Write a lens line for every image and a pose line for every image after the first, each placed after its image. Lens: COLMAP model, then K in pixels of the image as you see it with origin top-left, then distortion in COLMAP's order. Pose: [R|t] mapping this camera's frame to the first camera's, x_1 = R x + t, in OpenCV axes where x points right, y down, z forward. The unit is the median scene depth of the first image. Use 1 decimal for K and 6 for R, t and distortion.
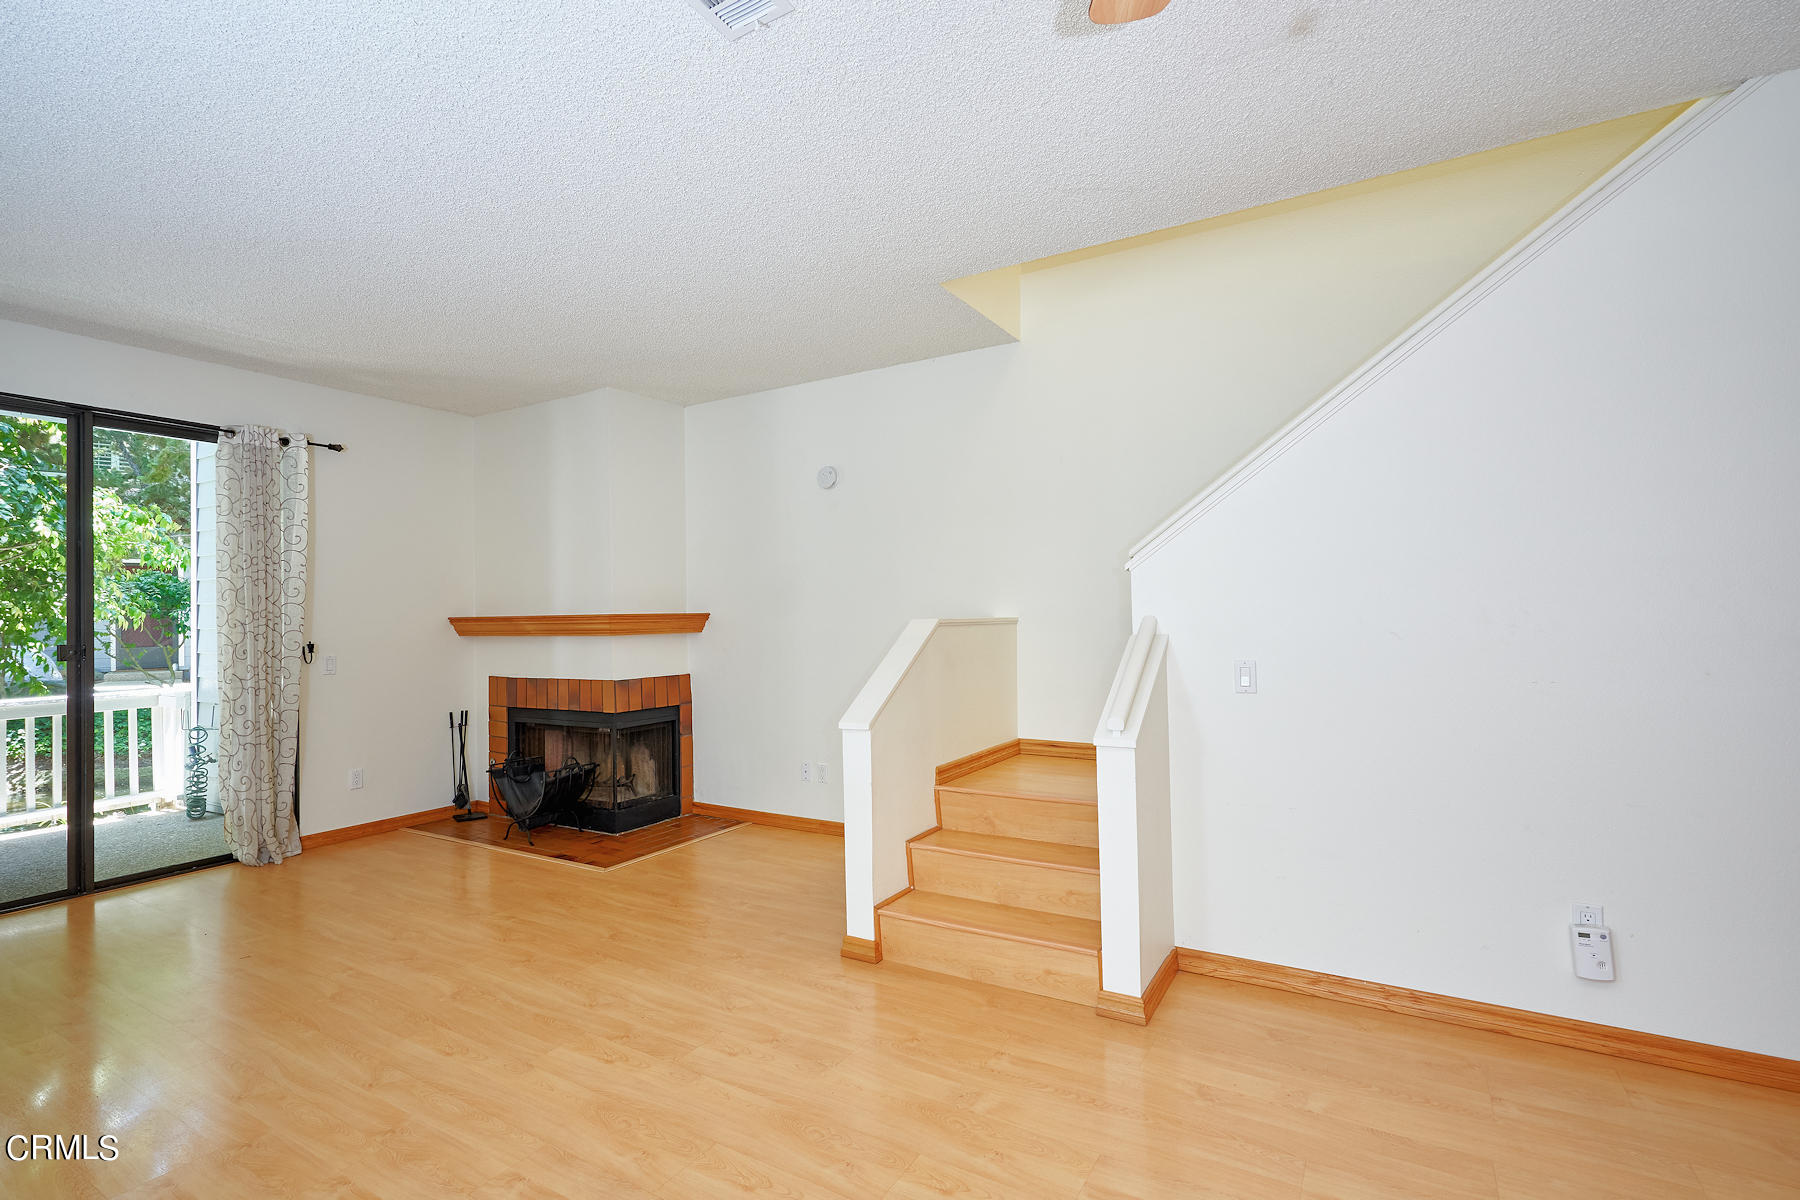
lens RADIAL K [[834.9, 0, 900.0], [0, 834.9, 600.0], [0, 0, 1]] dist [-0.001219, -0.000140]
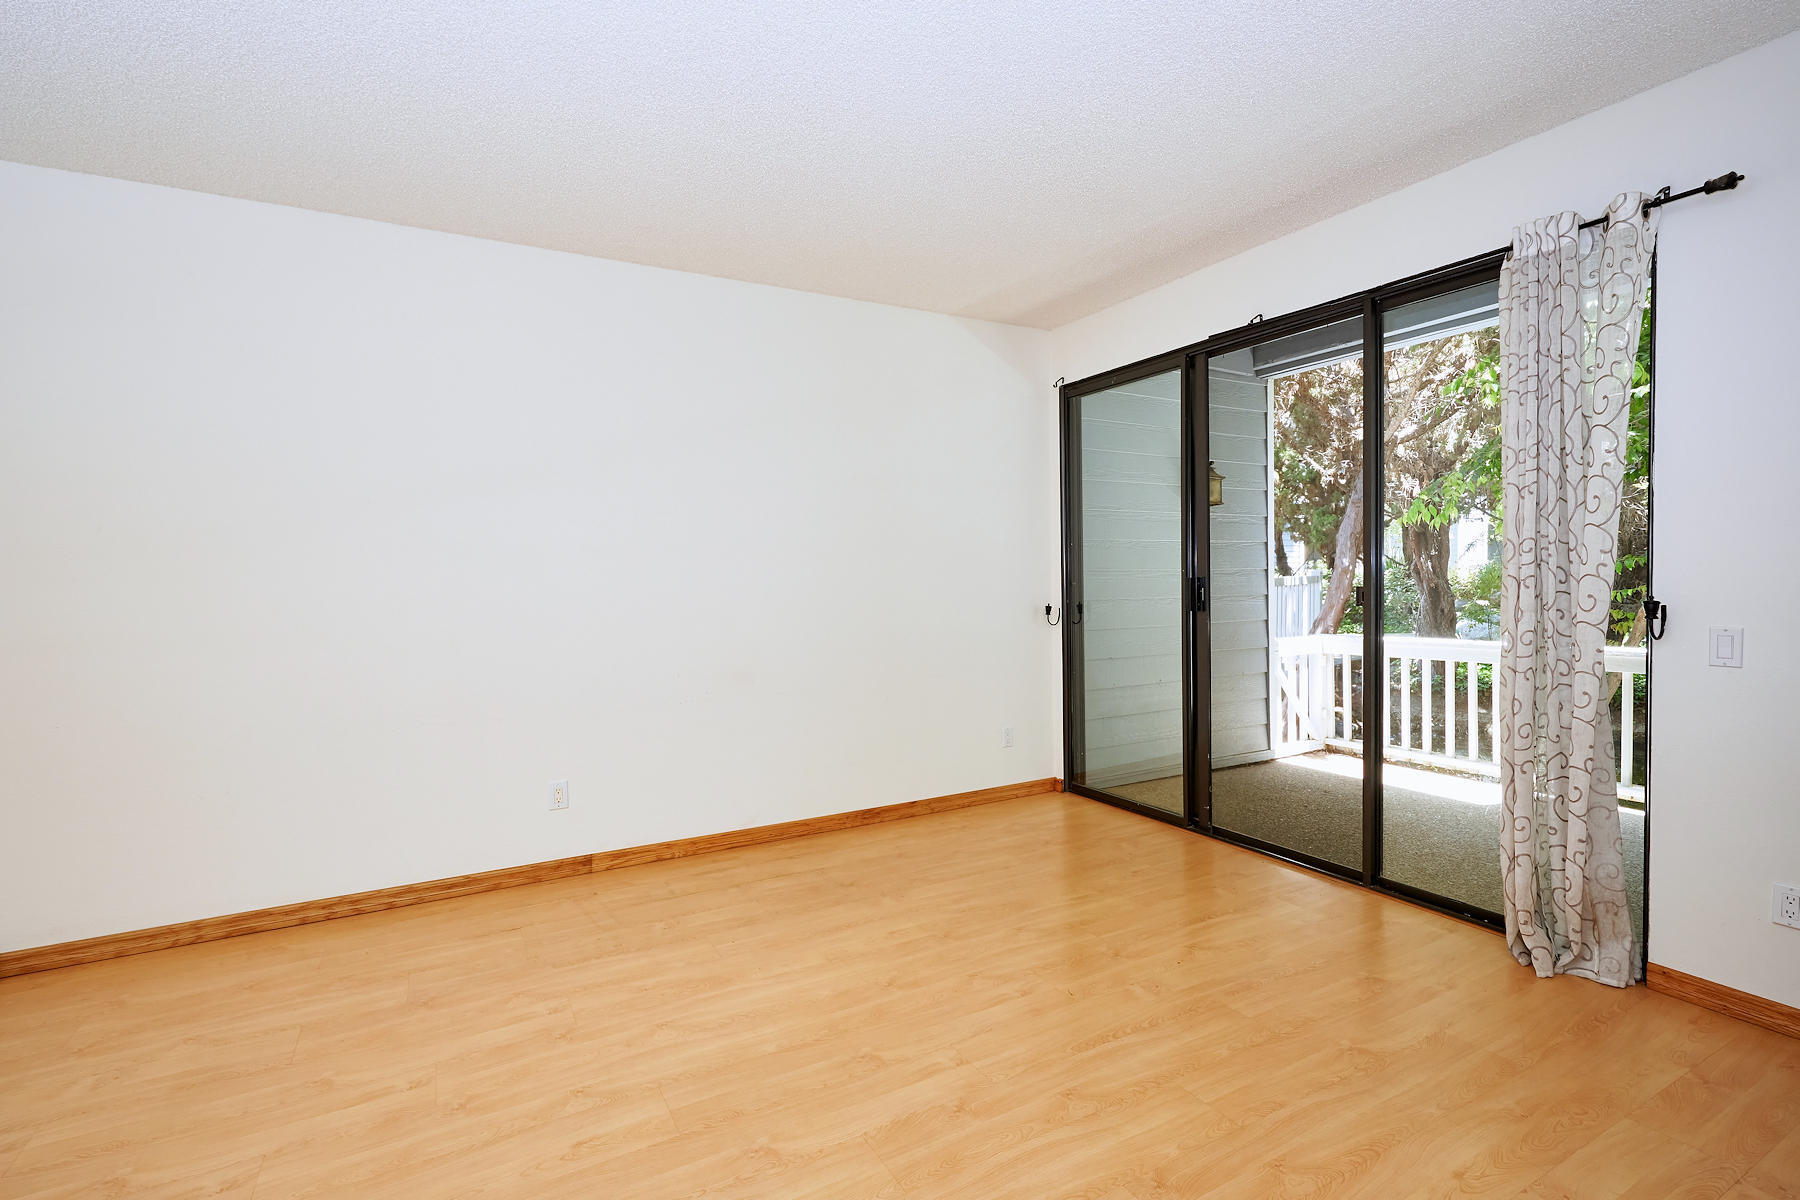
lens RADIAL K [[828.6, 0, 865.2], [0, 828.6, 612.7], [0, 0, 1]] dist [-0.001788, -0.000536]
pose [[-0.511893, 0.056610, -0.857182, -0.030481], [0.039079, 0.998328, 0.042594, 0.021345], [0.858160, -0.011694, -0.513250, 0.997729]]
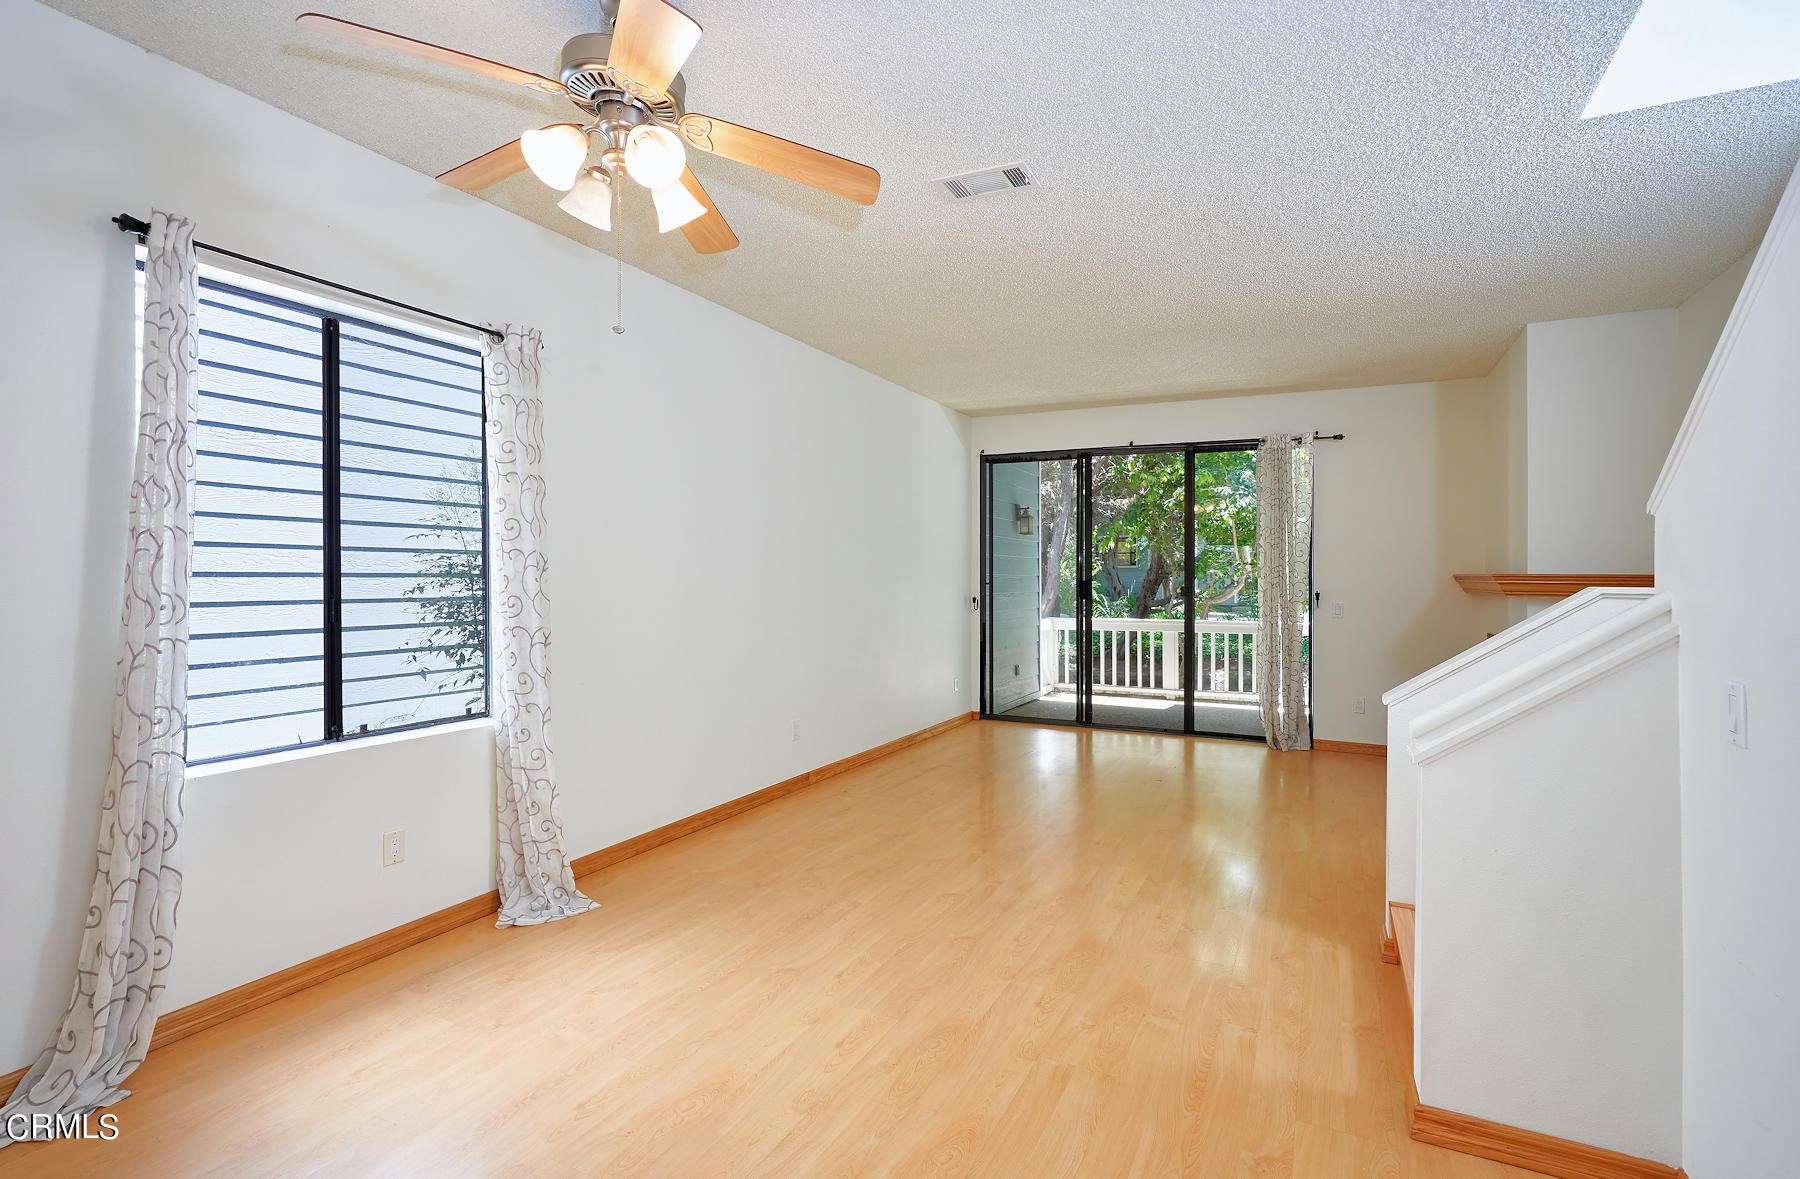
lens RADIAL K [[830.9, 0, 900.0], [0, 830.9, 589.5], [0, 0, 1]] dist [0.000582, 0.000211]
pose [[0.057254, 0.030333, -0.997899, 0.640087], [0.014155, 0.999413, 0.031192, -0.004649], [0.998259, -0.015911, 0.056791, 0.331015]]
